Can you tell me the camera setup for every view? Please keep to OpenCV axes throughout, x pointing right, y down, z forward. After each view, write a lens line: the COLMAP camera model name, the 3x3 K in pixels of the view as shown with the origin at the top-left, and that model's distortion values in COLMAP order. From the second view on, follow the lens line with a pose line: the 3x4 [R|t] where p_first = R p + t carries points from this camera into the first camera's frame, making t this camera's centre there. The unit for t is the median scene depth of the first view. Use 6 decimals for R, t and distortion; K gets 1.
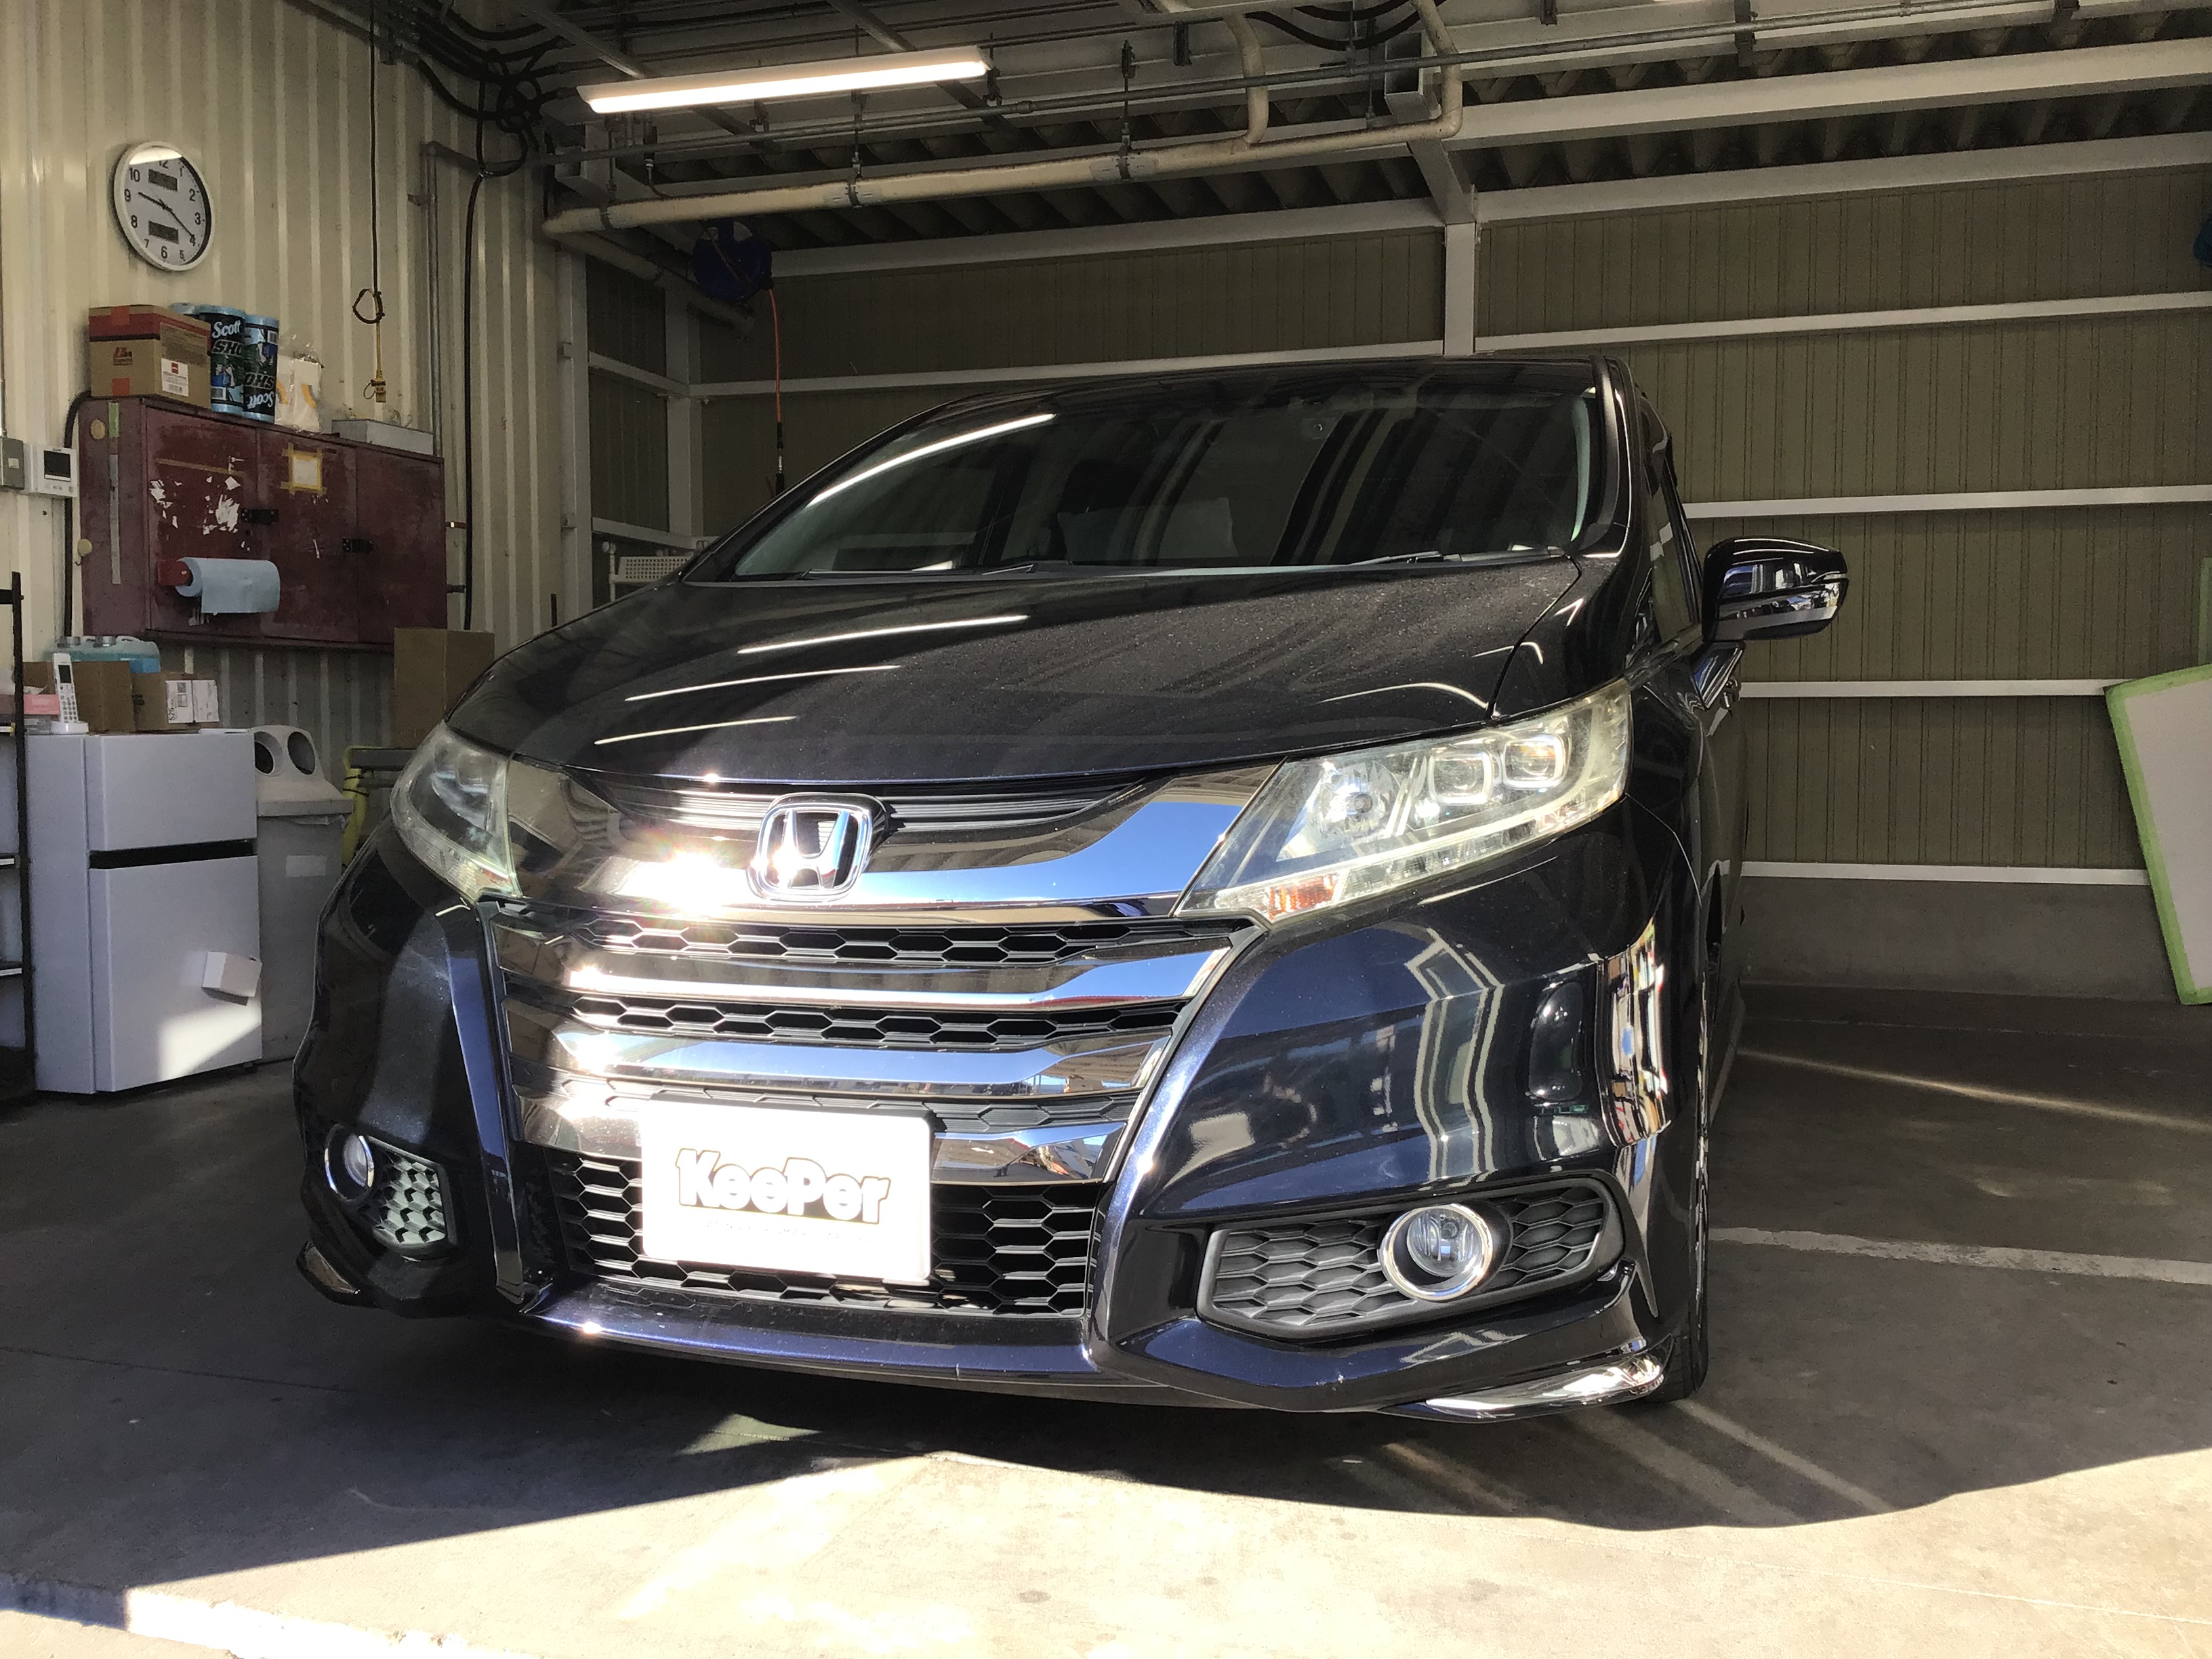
lens RADIAL K [[1982.3, 0, 1090.0], [0, 1982.3, 827.7], [0, 0, 1]] dist [0.083758, -0.169422]
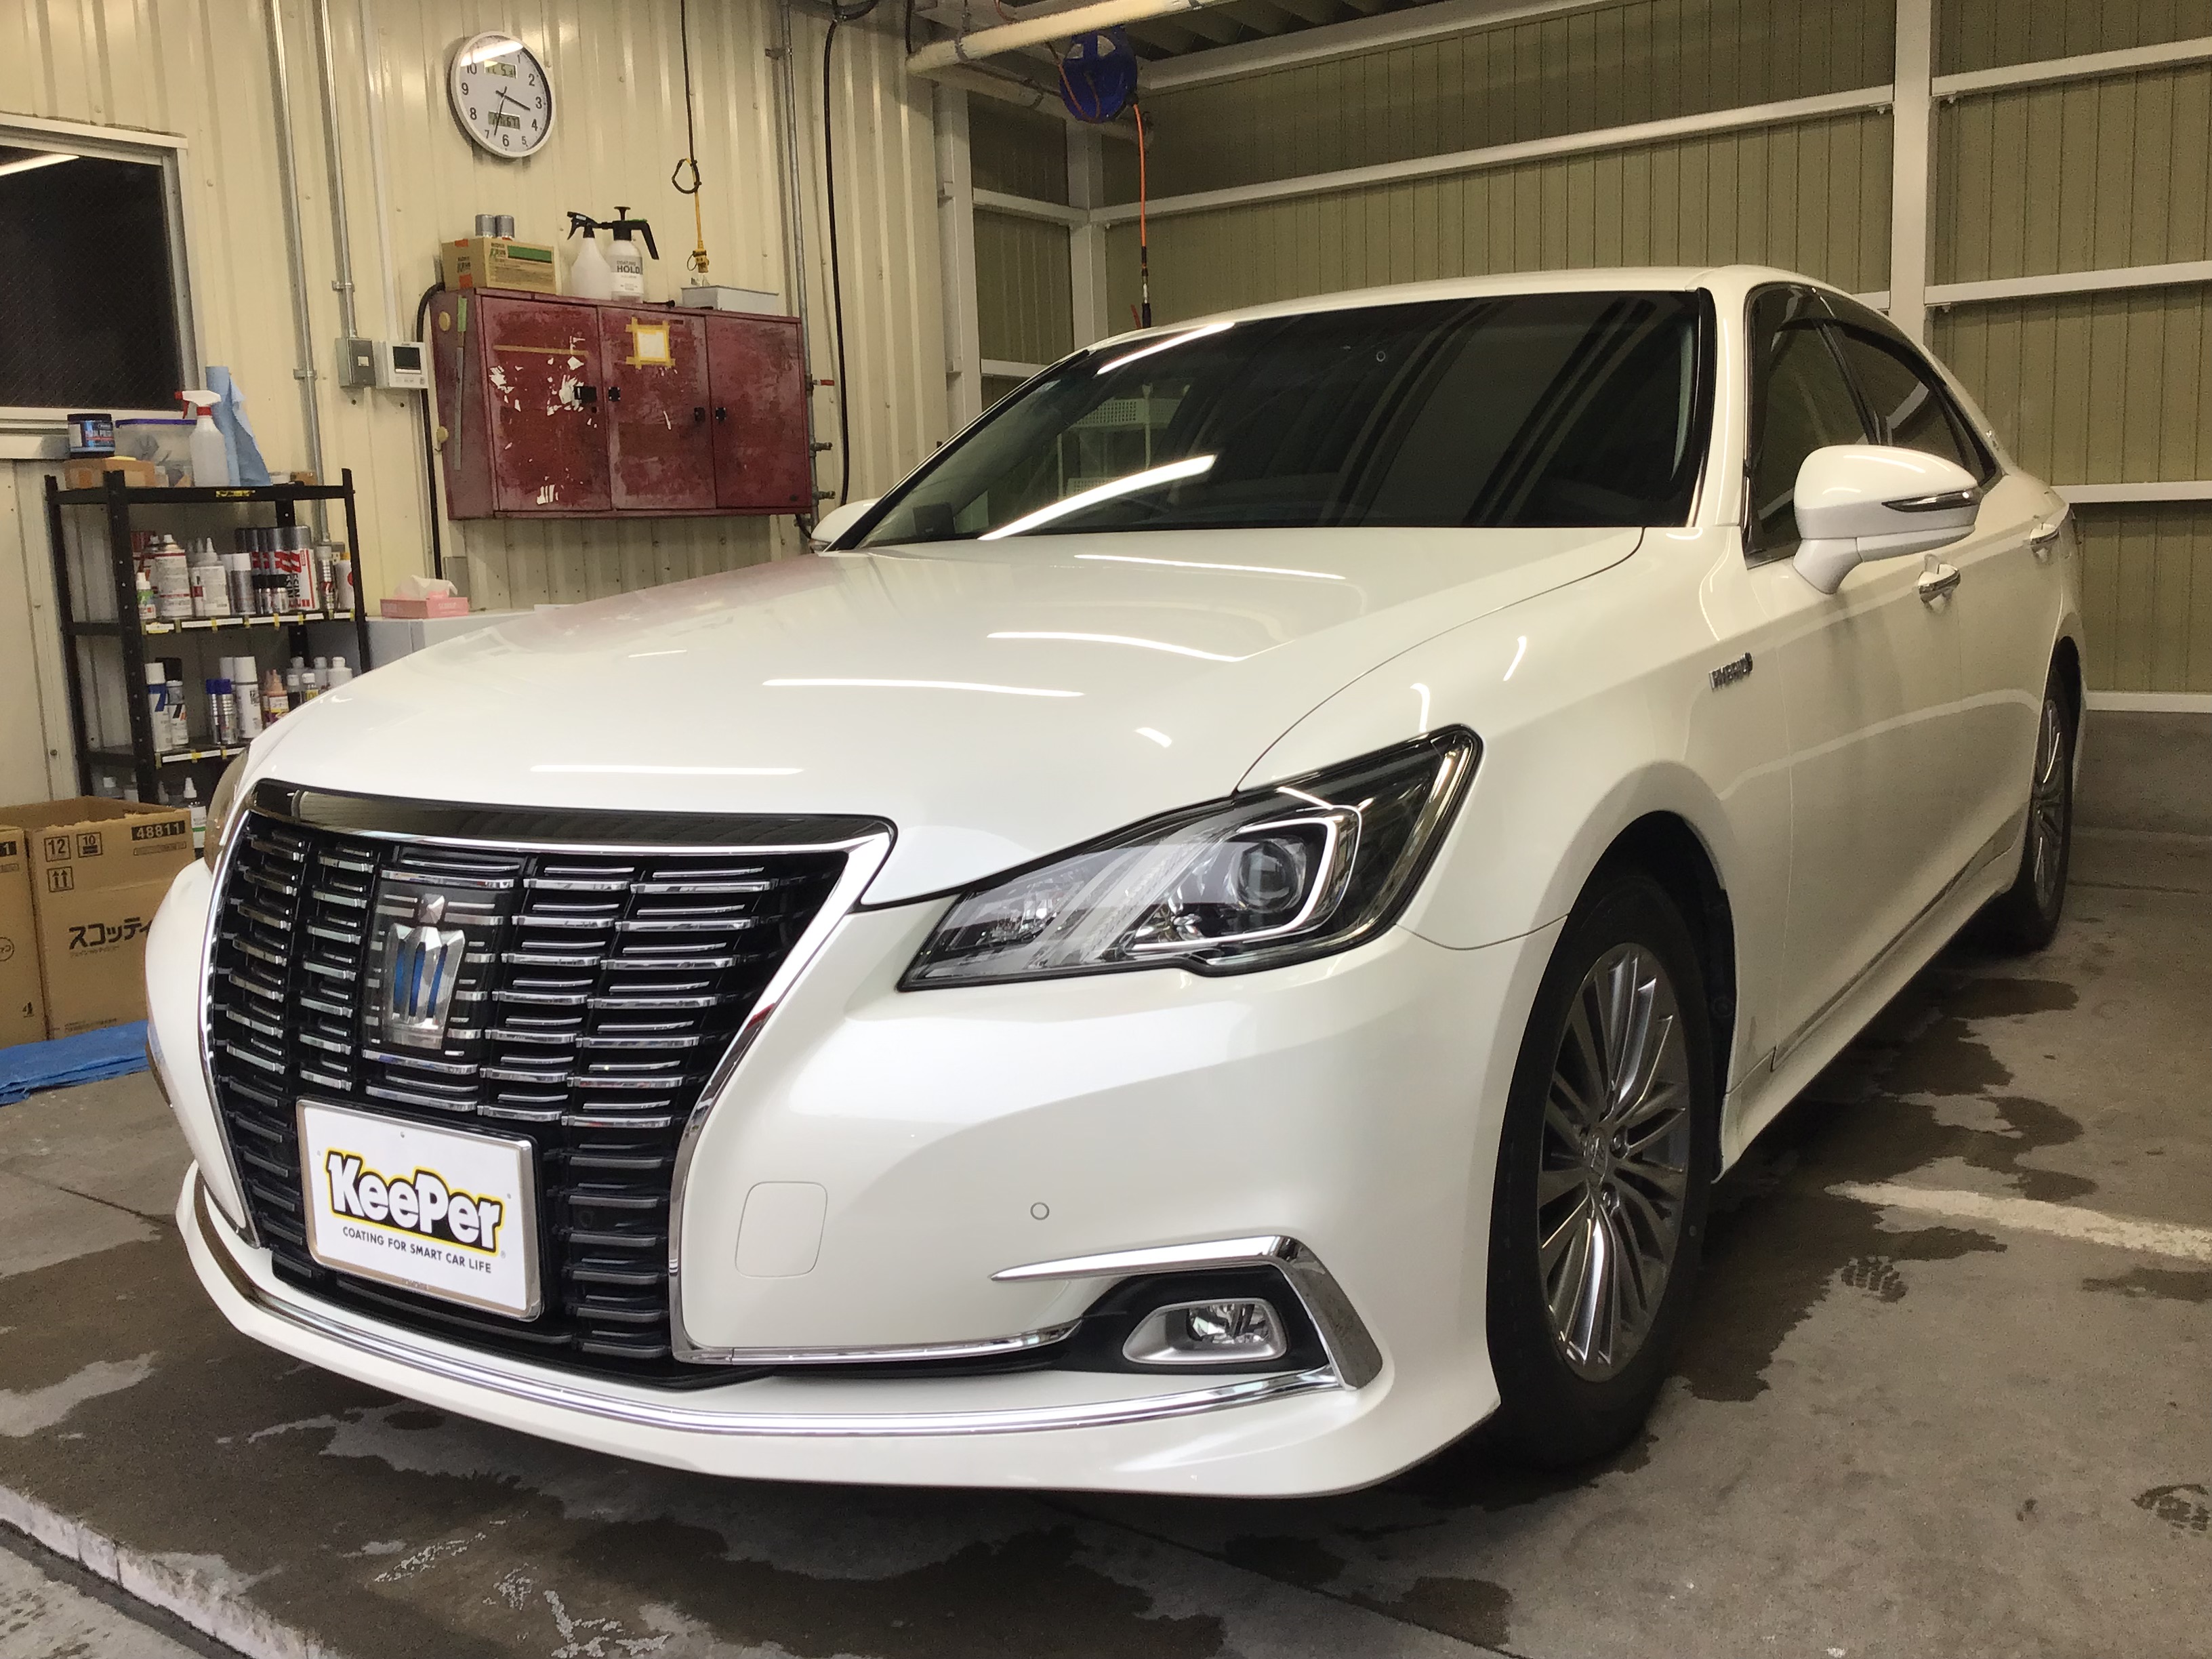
lens RADIAL K [[1961.8, 0, 1095.8], [0, 1961.8, 836.6], [0, 0, 1]] dist [0.095816, -0.205794]
pose [[0.953005, 0.010019, -0.302789, 0.145188], [0.022857, 0.994227, 0.104838, -0.027758], [0.302091, -0.106832, 0.947274, 0.074721]]
